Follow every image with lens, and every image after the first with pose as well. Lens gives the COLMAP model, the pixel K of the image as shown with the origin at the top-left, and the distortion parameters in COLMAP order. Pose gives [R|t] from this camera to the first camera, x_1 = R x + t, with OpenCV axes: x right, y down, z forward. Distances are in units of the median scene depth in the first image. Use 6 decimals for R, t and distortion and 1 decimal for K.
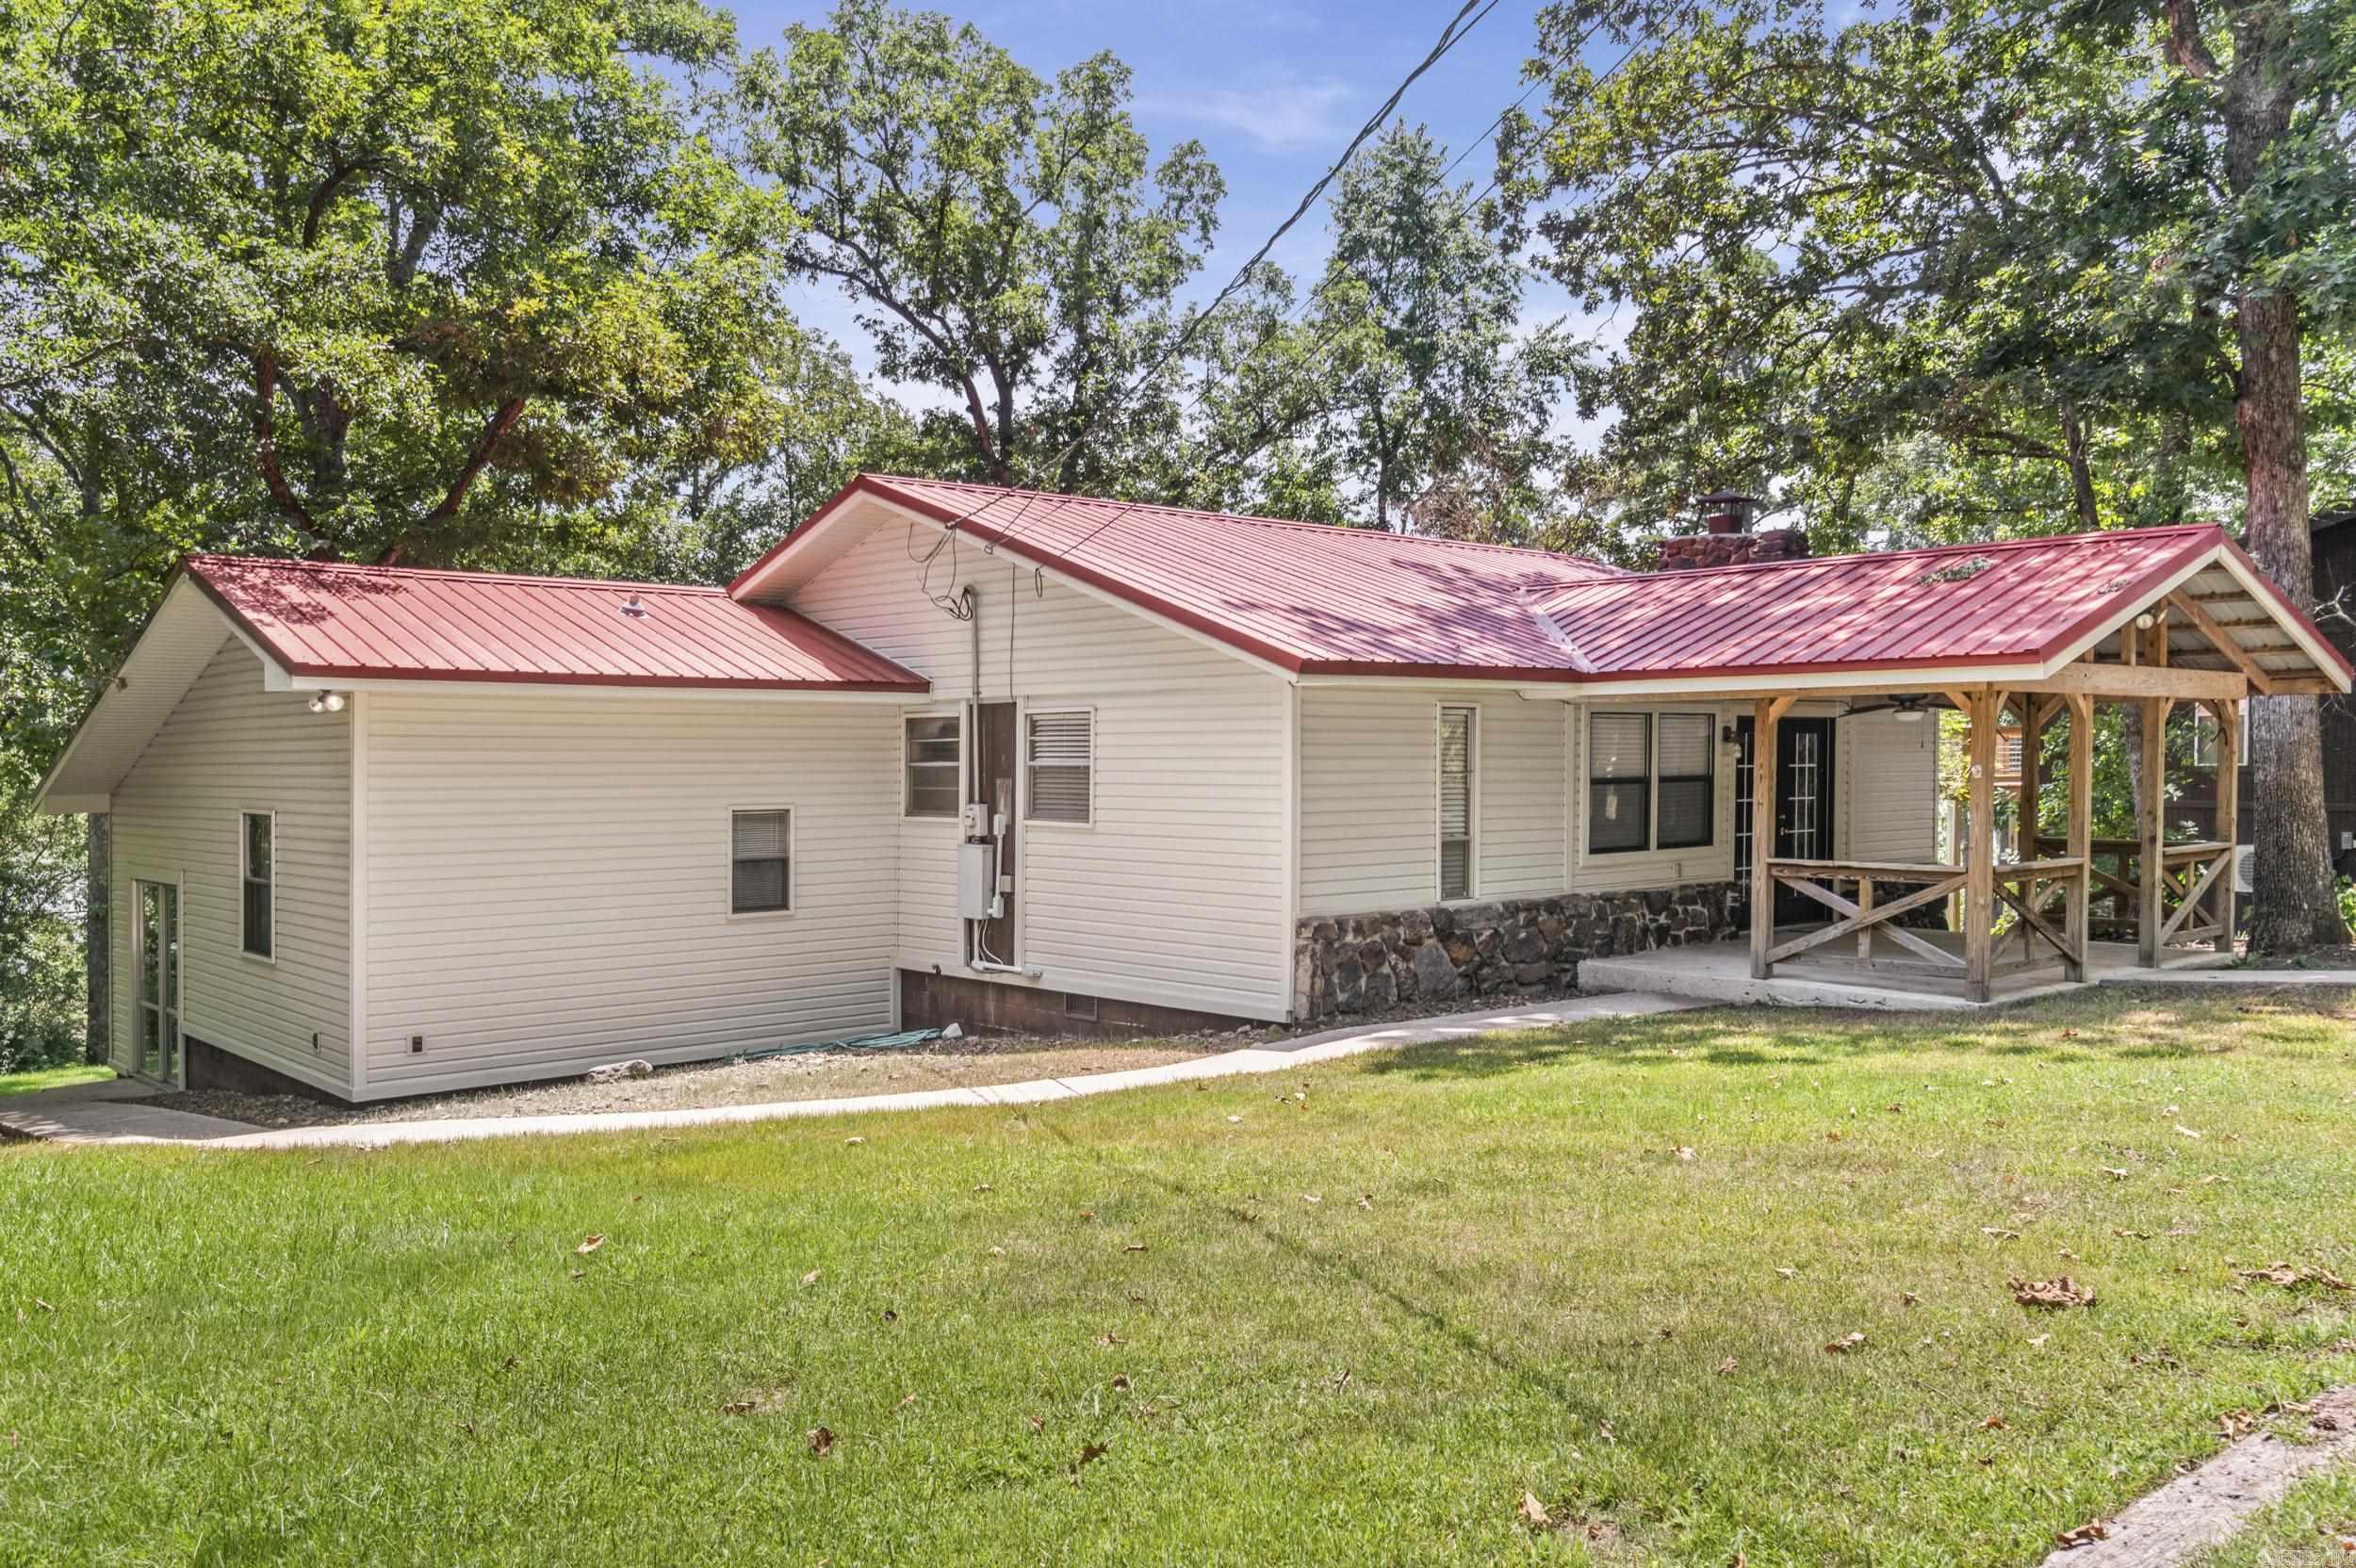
lens RADIAL K [[1849.5, 0, 1175.1], [0, 1849.5, 783.6], [0, 0, 1]] dist [0.013585, 0.006333]
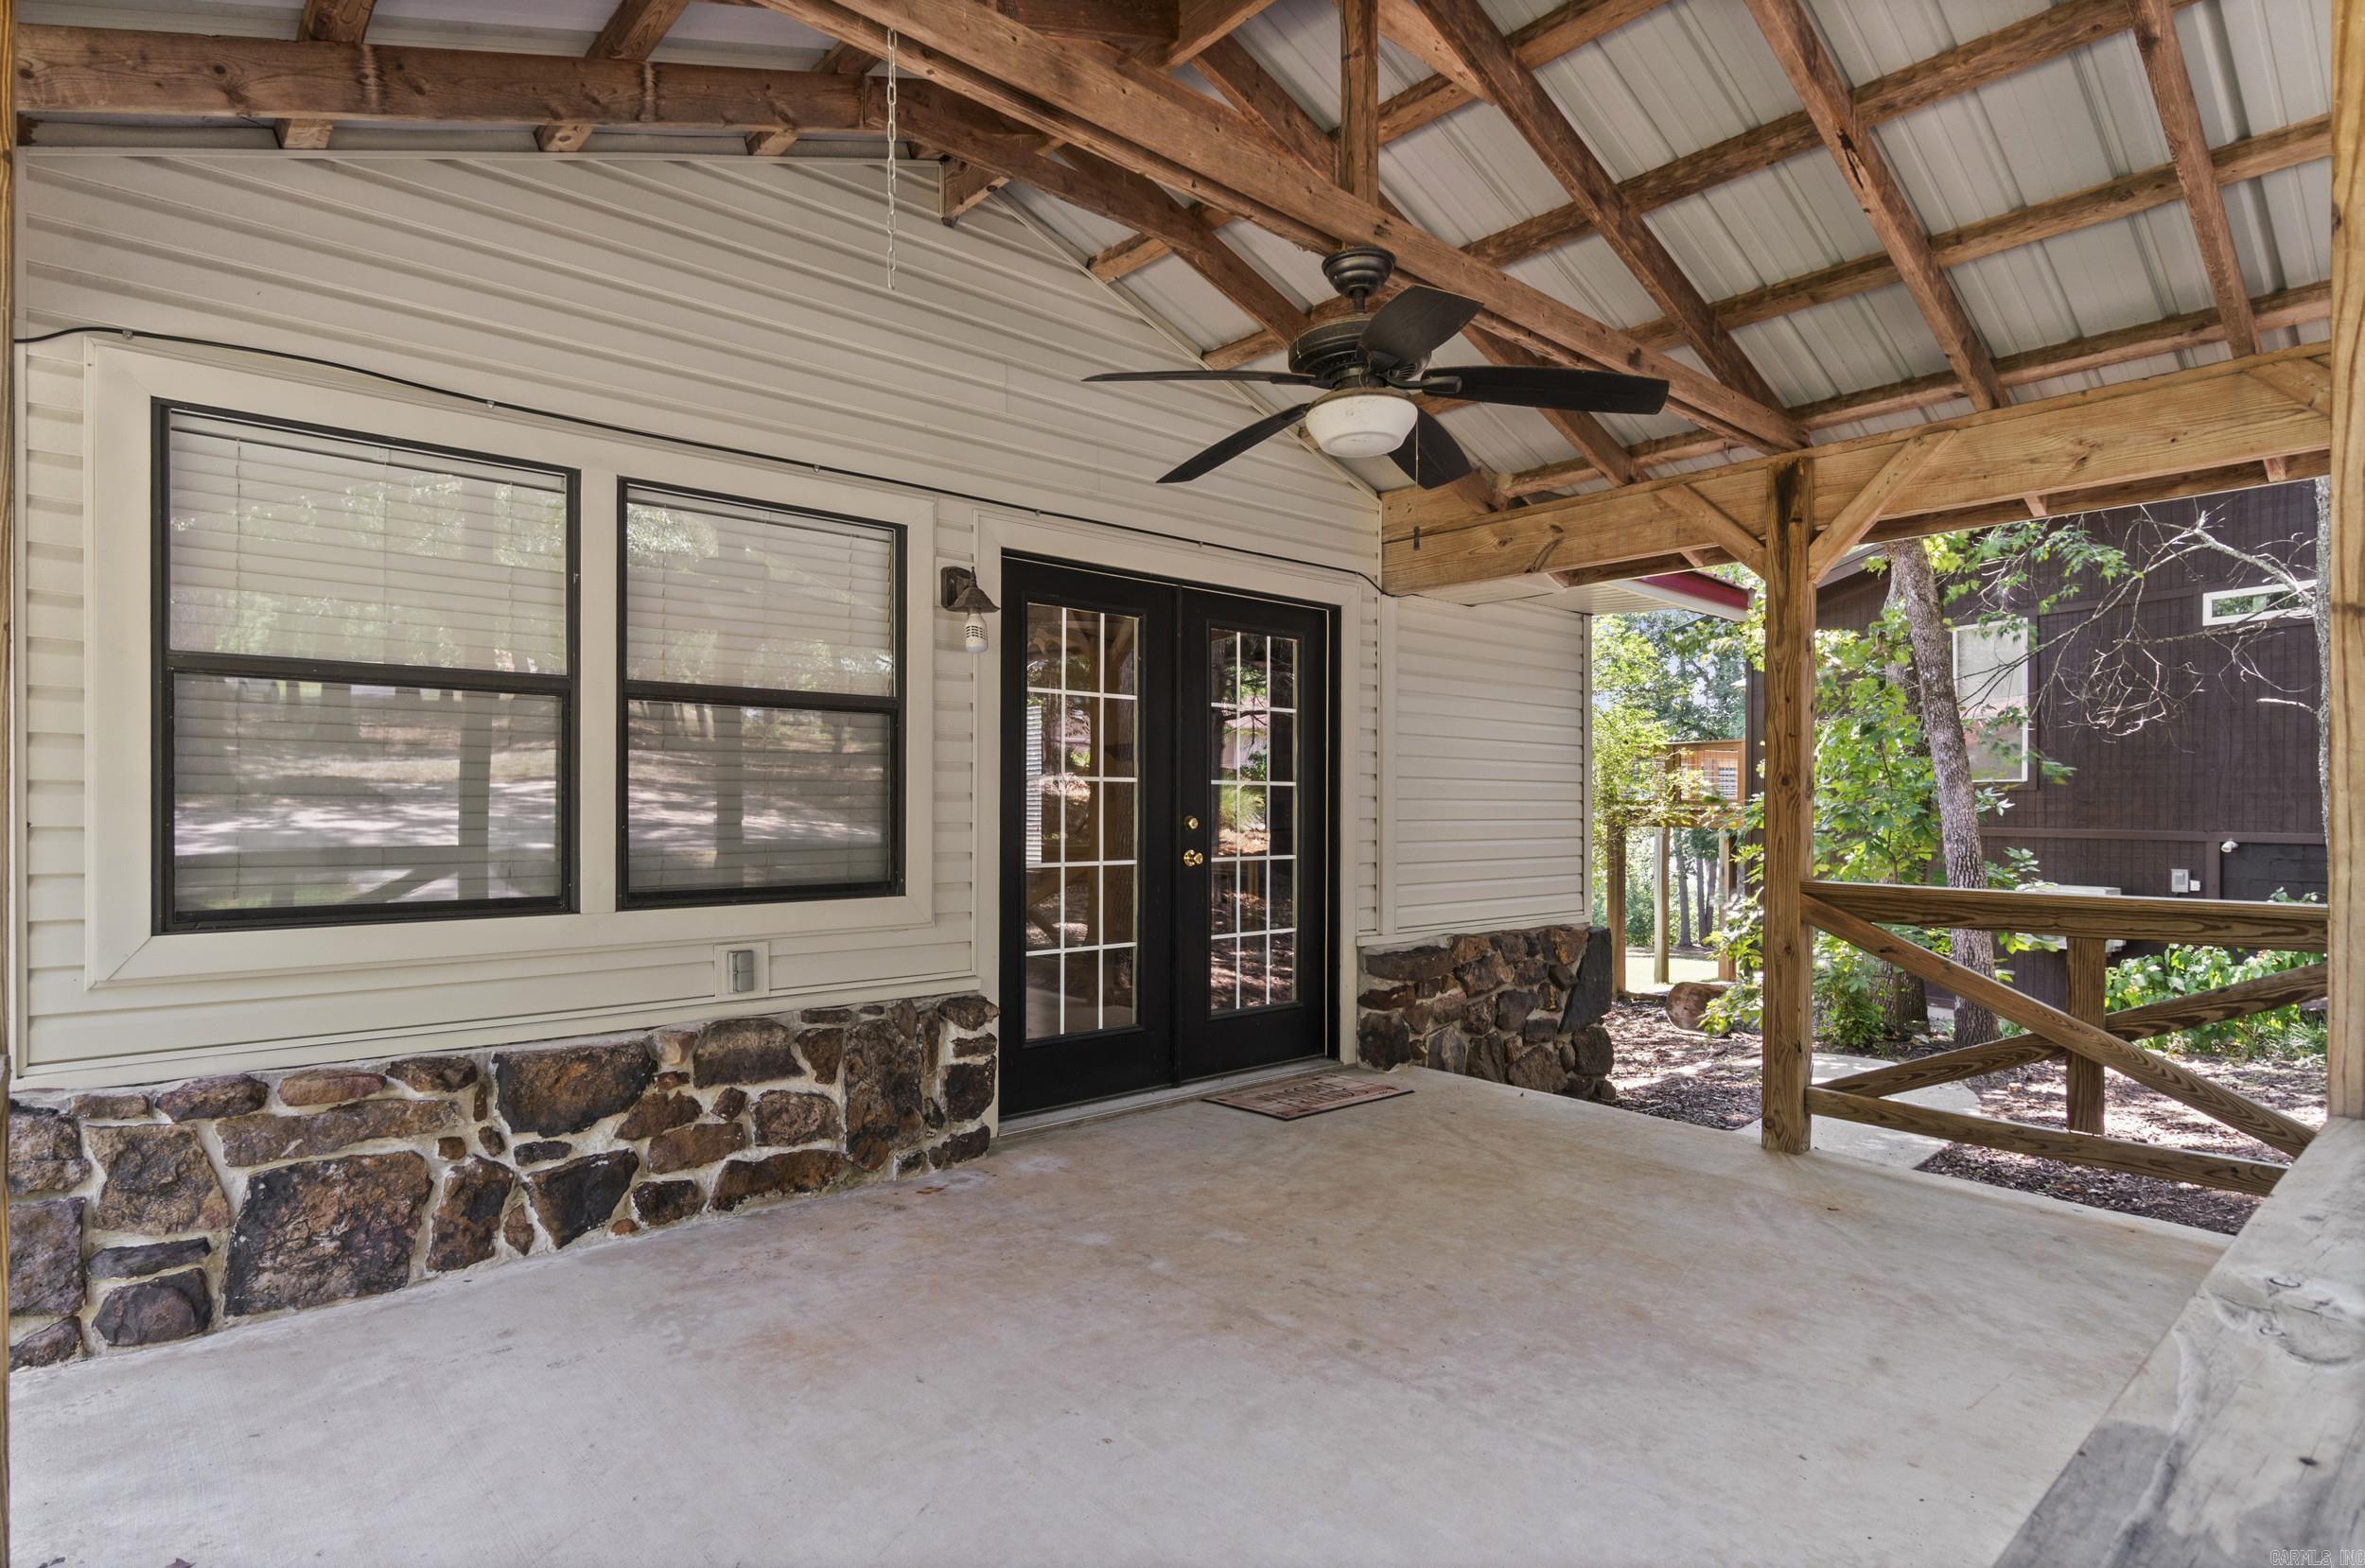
lens RADIAL K [[1236.1, 0, 1185.1], [0, 1236.1, 793.8], [0, 0, 1]] dist [-0.007294, 0.000935]
pose [[0.999995, -0.000871, 0.002888, 0.346953], [0.000987, 0.999174, -0.040628, 0.024008], [-0.002850, 0.040631, 0.999170, 0.768820]]
